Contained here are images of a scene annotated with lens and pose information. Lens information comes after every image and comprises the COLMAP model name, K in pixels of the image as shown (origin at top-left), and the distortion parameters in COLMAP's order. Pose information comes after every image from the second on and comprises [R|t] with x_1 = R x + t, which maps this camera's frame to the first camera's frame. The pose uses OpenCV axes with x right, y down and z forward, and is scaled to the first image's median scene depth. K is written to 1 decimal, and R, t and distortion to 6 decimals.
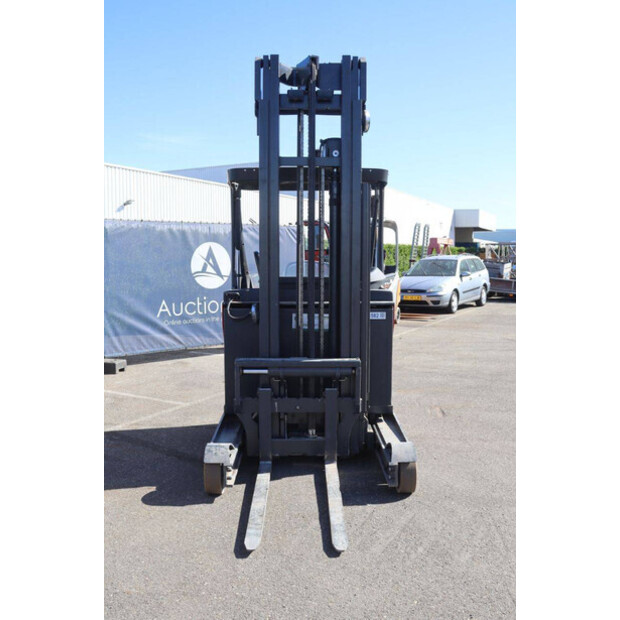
lens RADIAL K [[591.7, 0, 309.3], [0, 591.7, 312.1], [0, 0, 1]] dist [-0.079138, 0.000000]
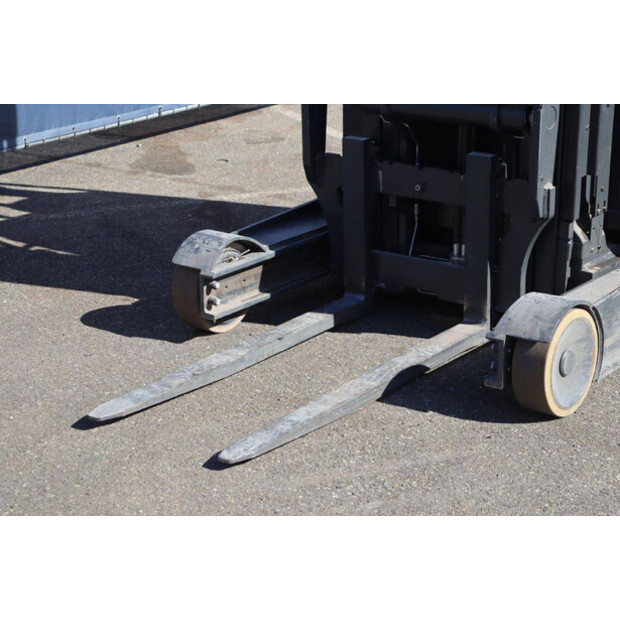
lens RADIAL K [[1488.4, 0, 308.0], [0, 1488.4, 305.4], [0, 0, 1]] dist [0.389192, 0.000000]
pose [[0.785936, 0.177752, -0.592207, 0.599700], [-0.044564, 0.971580, 0.232479, -0.011100], [0.616700, -0.156322, 0.771521, 0.063024]]
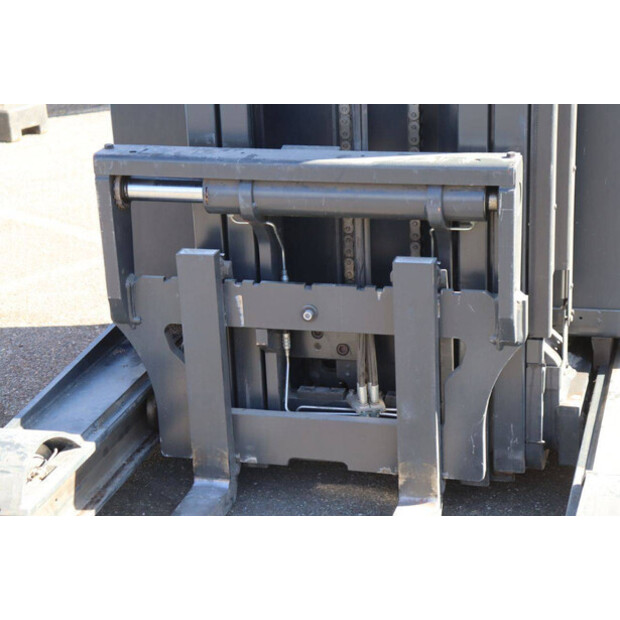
lens RADIAL K [[1488.4, 0, 316.2], [0, 1488.4, 310.0], [0, 0, 1]] dist [0.389192, 0.000000]
pose [[0.964209, 0.048828, -0.260608, 0.181252], [0.014030, 0.972124, 0.234048, -0.017819], [0.264771, -0.229328, 0.936646, 0.294409]]
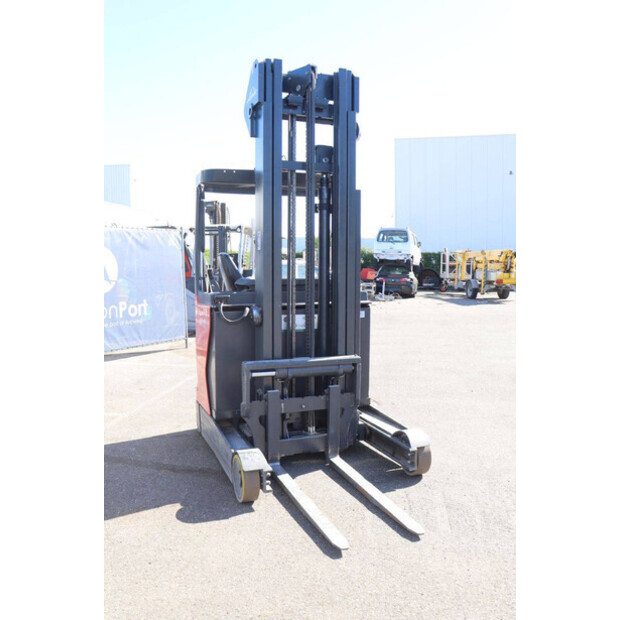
lens RADIAL K [[559.6, 0, 306.7], [0, 559.6, 309.8], [0, 0, 1]] dist [-0.093393, 0.034142]
pose [[0.937667, -0.027427, 0.346452, -0.343863], [0.030287, 0.999537, -0.002843, -0.002806], [-0.346214, 0.013159, 0.938063, 0.089744]]
